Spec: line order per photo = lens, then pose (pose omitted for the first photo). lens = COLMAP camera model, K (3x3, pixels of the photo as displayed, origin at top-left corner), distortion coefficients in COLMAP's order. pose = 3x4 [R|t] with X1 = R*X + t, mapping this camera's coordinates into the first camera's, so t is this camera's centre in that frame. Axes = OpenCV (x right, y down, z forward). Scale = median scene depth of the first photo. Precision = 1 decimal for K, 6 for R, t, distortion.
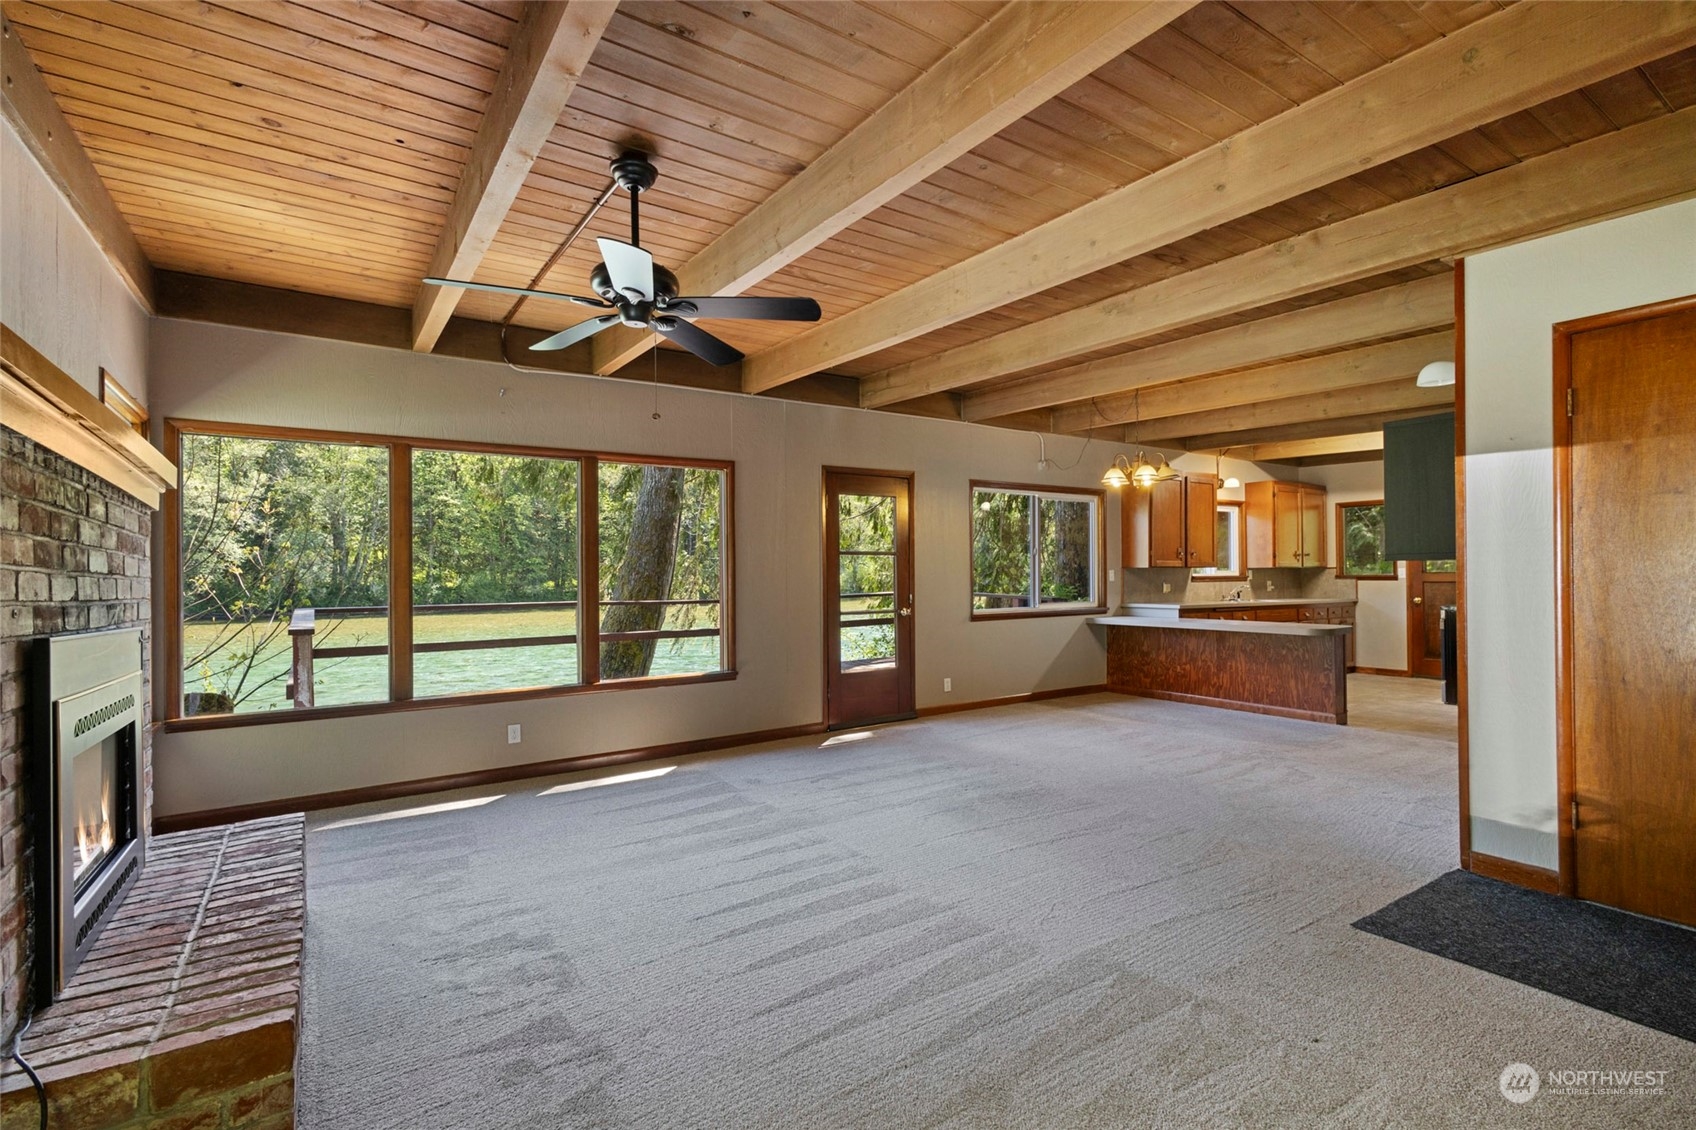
lens RADIAL K [[784.2, 0, 856.1], [0, 784.2, 570.5], [0, 0, 1]] dist [0.015304, -0.005270]
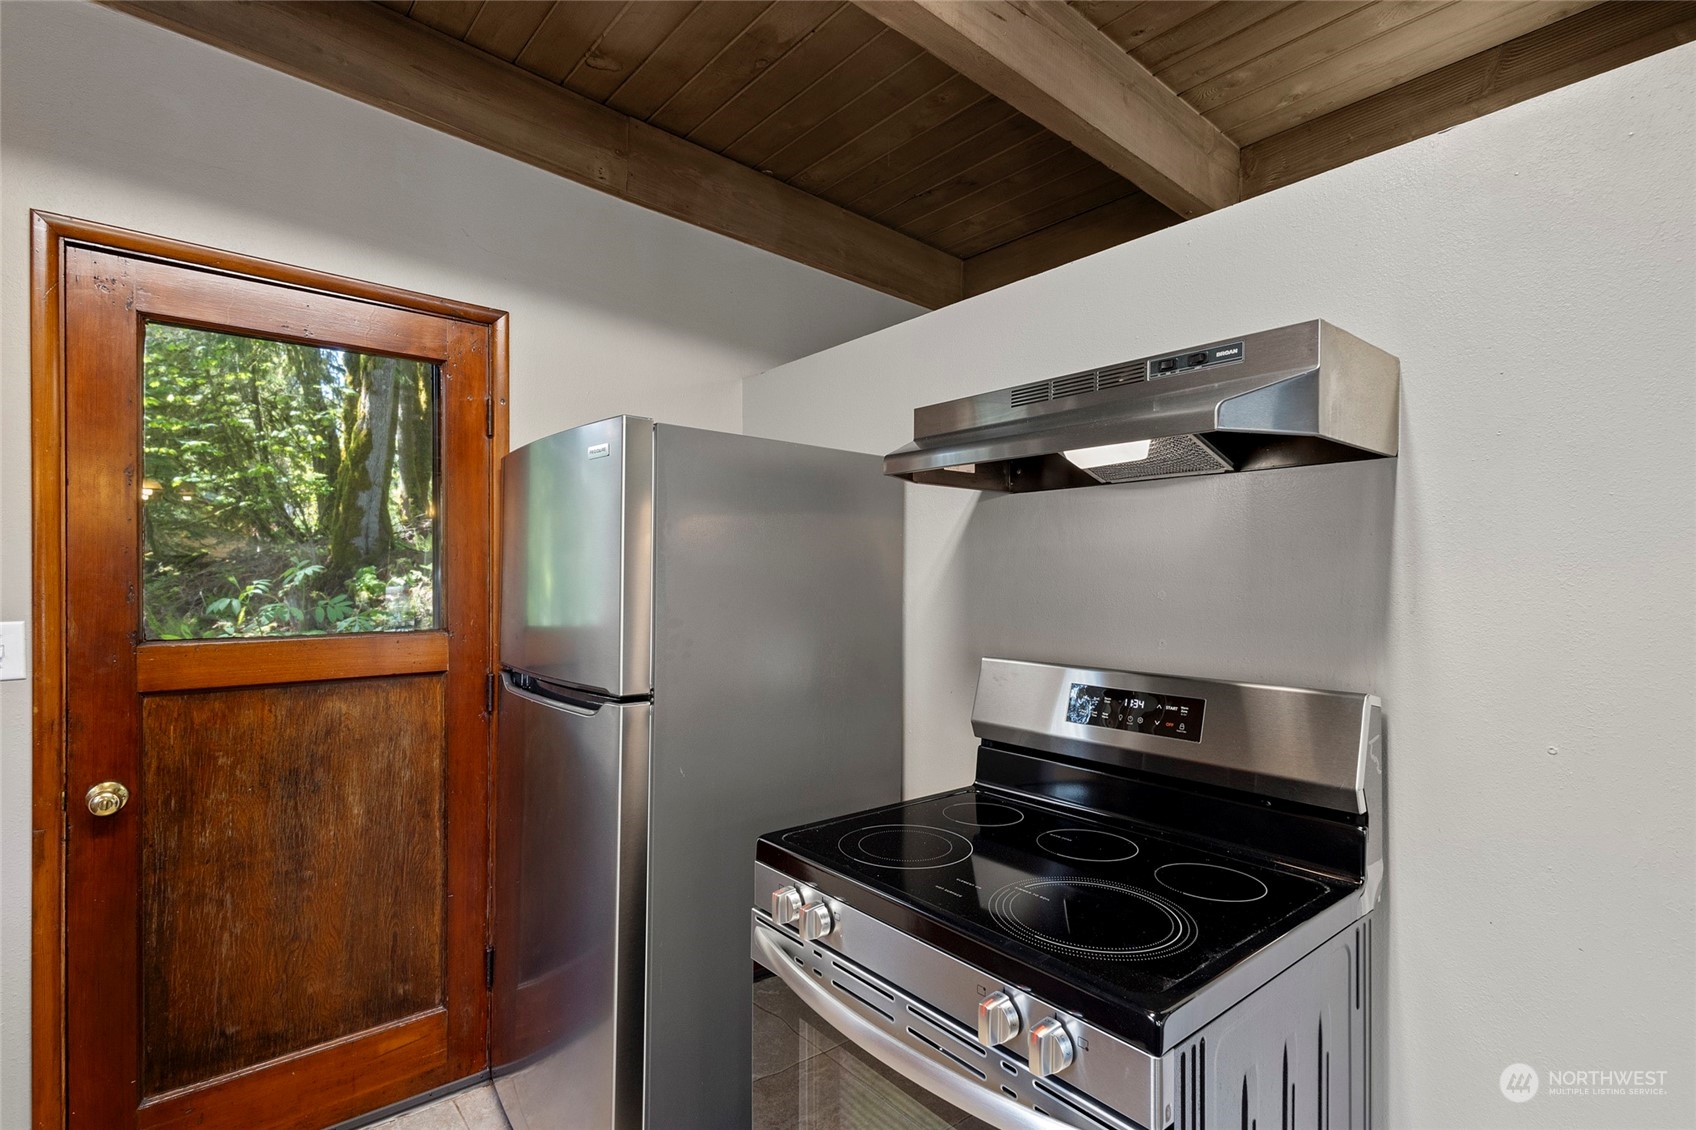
lens RADIAL K [[784.2, 0, 829.0], [0, 784.2, 581.9], [0, 0, 1]] dist [0.015304, -0.005270]
pose [[-0.089011, 0.006252, 0.996011, 0.719361], [-0.013869, 0.999876, -0.007515, -0.017875], [-0.995934, -0.014483, -0.088914, 1.190185]]
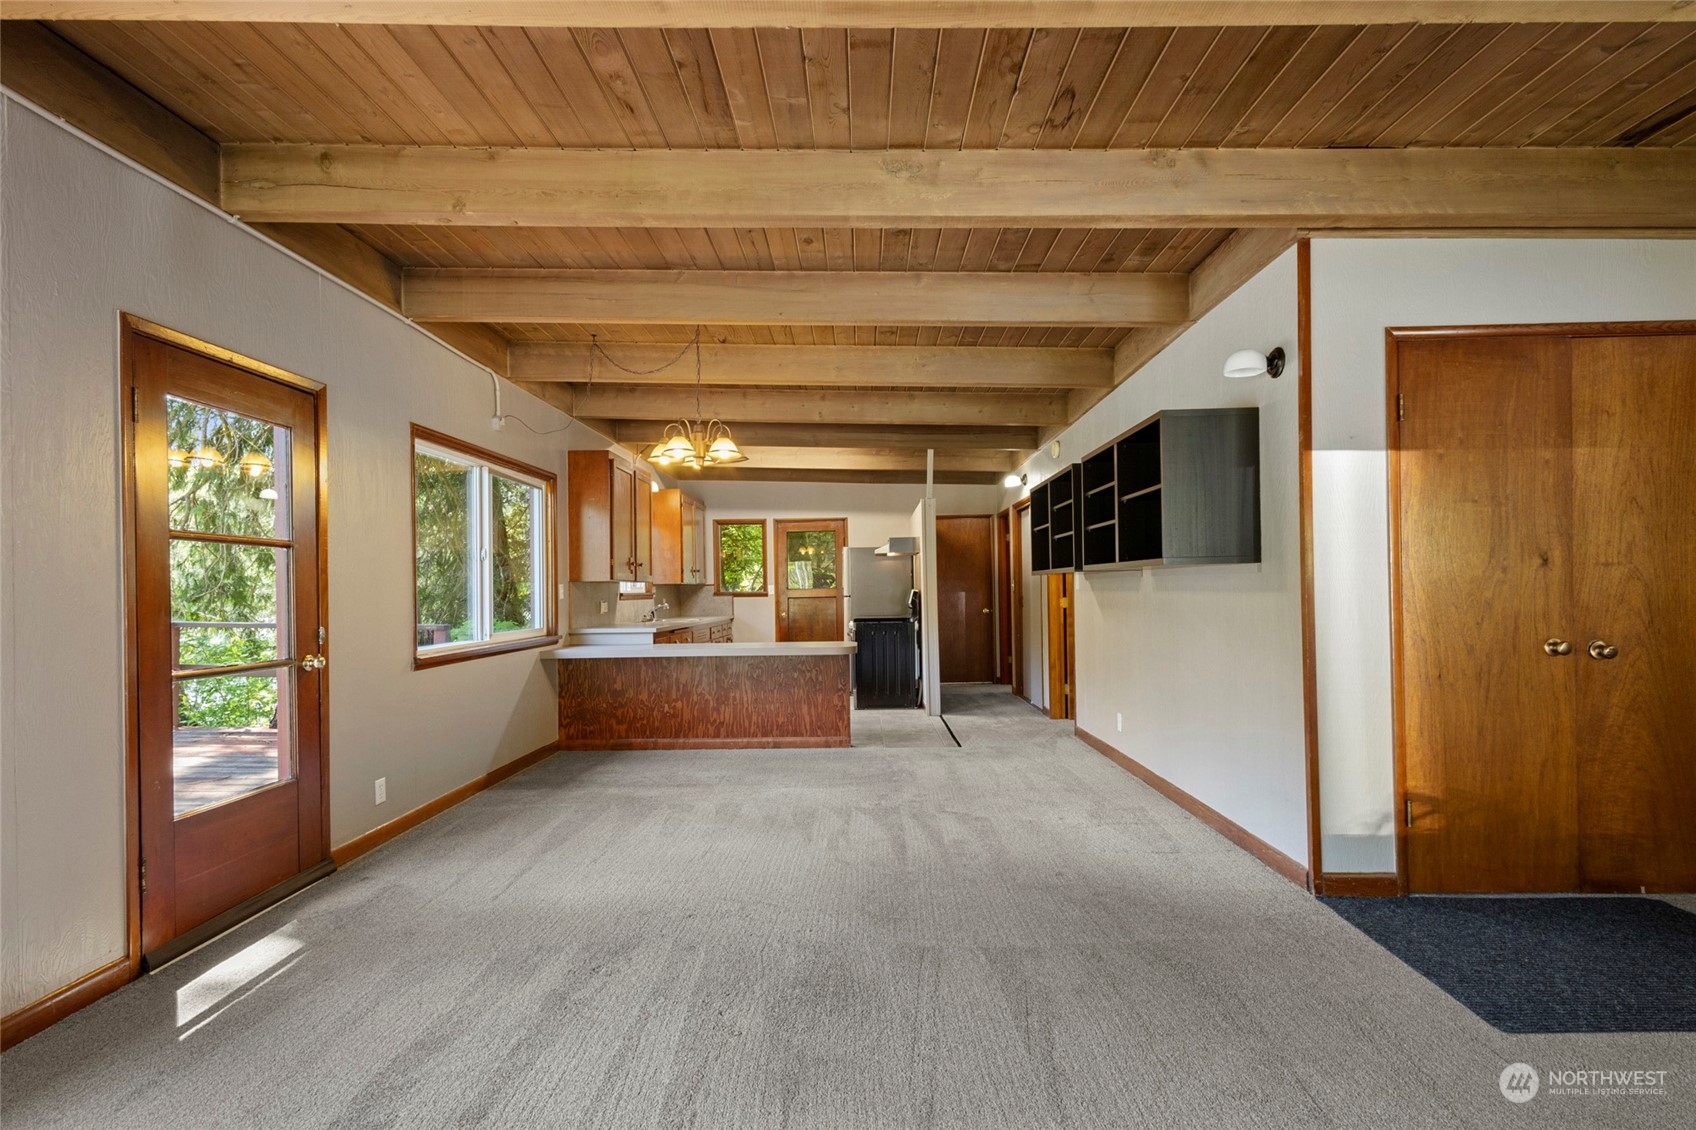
lens RADIAL K [[784.2, 0, 850.6], [0, 784.2, 588.7], [0, 0, 1]] dist [0.015304, -0.005270]
pose [[0.579533, 0.000973, 0.814948, -0.145890], [0.004236, 0.999982, -0.004205, 0.009507], [-0.814938, 0.005889, 0.579518, 0.431878]]
